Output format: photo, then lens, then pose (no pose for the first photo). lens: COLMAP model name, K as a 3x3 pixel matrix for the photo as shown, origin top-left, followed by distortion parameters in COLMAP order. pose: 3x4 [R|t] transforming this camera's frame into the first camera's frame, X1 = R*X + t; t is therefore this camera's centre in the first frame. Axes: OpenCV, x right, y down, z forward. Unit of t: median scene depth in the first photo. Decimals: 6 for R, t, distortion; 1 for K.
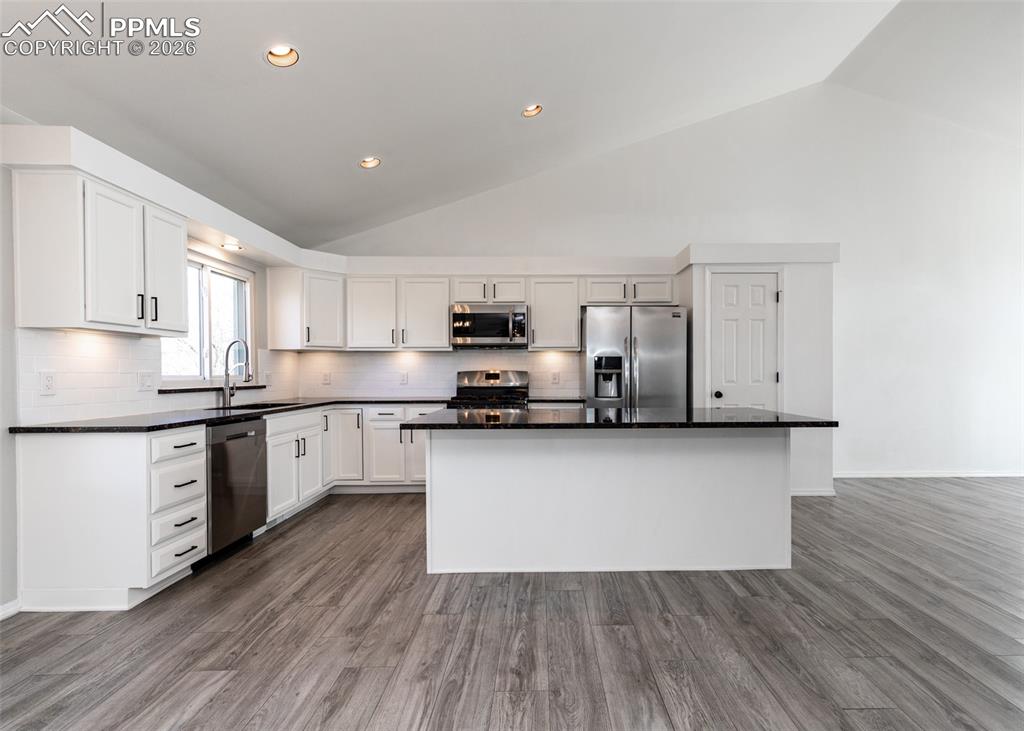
lens RADIAL K [[516.0, 0, 517.6], [0, 516.0, 359.3], [0, 0, 1]] dist [-0.000183, 0.000089]
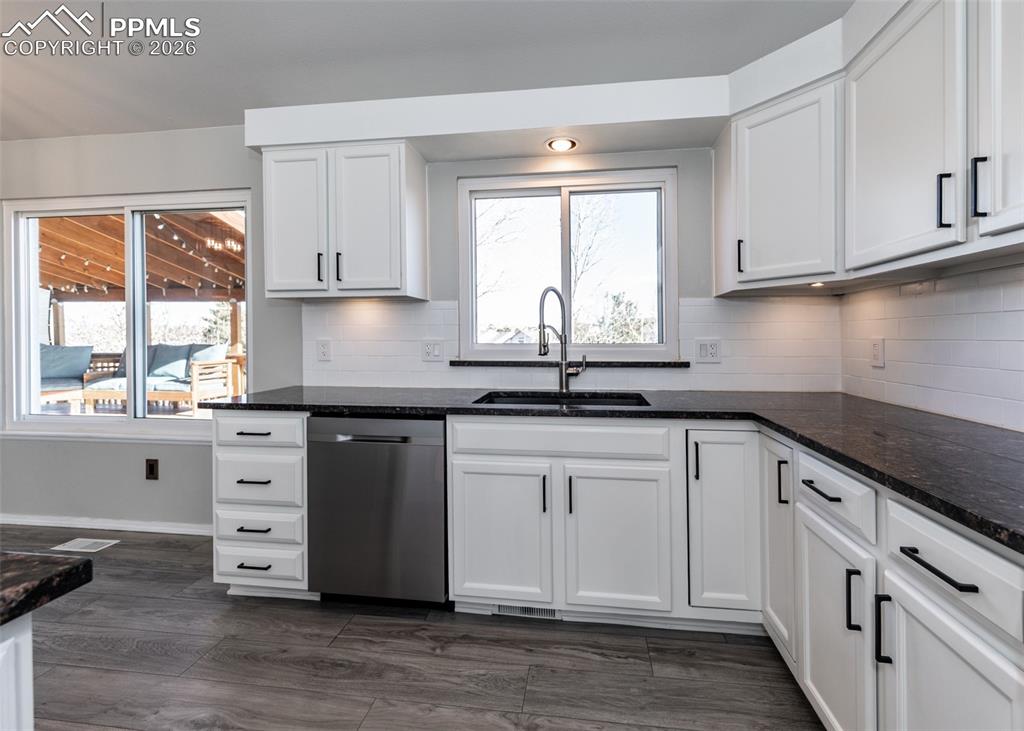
lens RADIAL K [[436.3, 0, 513.9], [0, 436.3, 342.3], [0, 0, 1]] dist [-0.000465, -0.000338]
pose [[-0.079522, 0.017696, -0.996676, -0.009027], [0.030766, 0.999410, 0.015290, 0.021870], [0.996358, -0.029448, -0.080019, 1.152555]]
